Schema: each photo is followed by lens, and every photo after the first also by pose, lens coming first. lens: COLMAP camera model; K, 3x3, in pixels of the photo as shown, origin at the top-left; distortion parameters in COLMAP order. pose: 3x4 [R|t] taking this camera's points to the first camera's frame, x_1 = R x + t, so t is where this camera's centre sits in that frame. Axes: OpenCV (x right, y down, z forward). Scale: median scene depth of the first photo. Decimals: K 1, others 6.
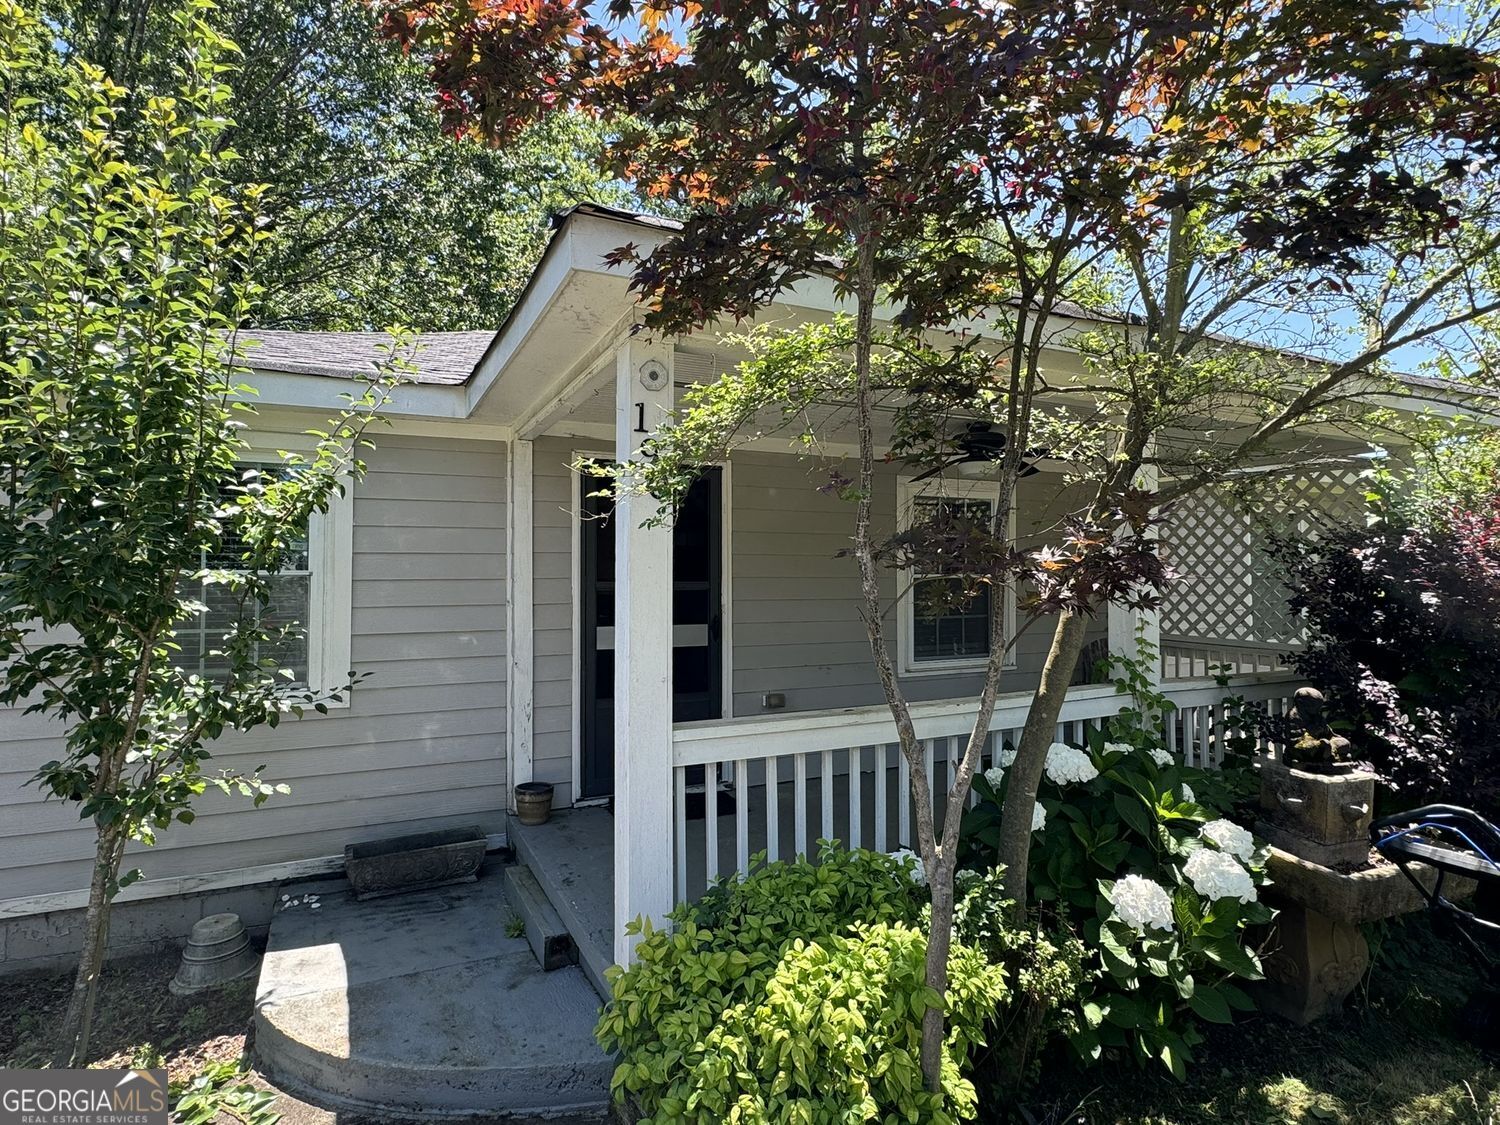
lens RADIAL K [[826.7, 0, 752.6], [0, 826.7, 568.0], [0, 0, 1]] dist [0.003717, -0.002055]
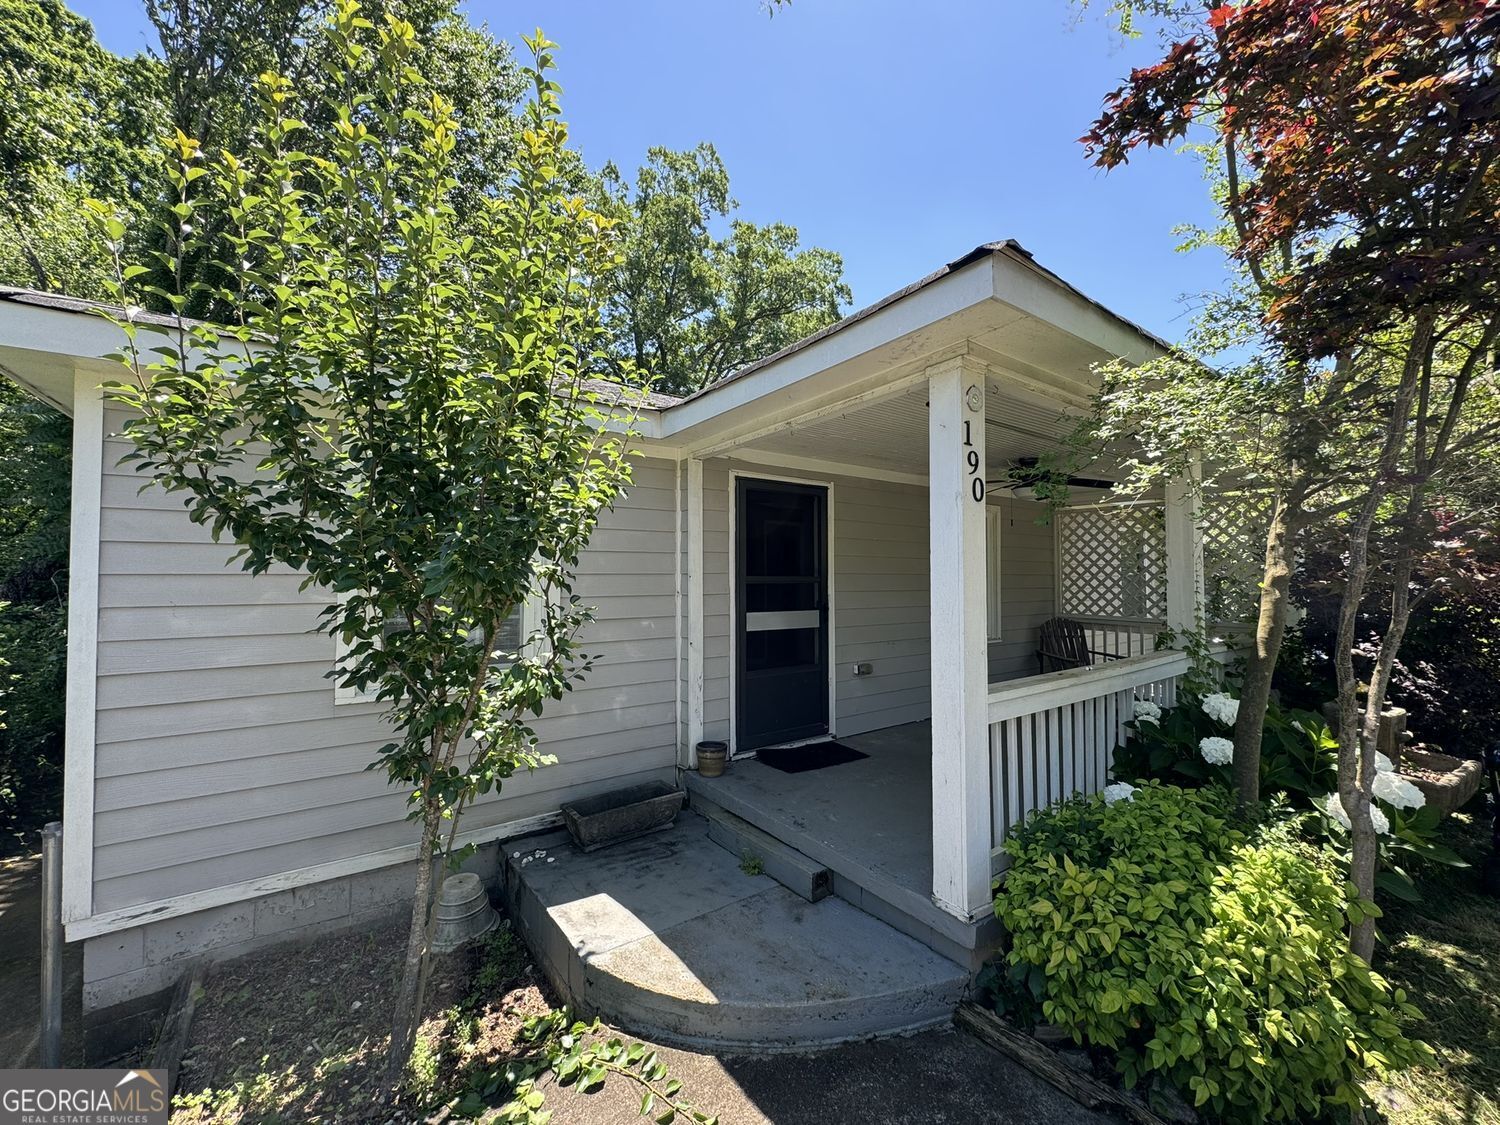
lens RADIAL K [[599.7, 0, 749.3], [0, 599.7, 564.3], [0, 0, 1]] dist [-0.002204, 0.000697]
pose [[0.984834, 0.004629, 0.173437, -0.455756], [-0.002115, 0.999890, -0.014677, 0.016385], [-0.173486, 0.014088, 0.984736, 0.156316]]
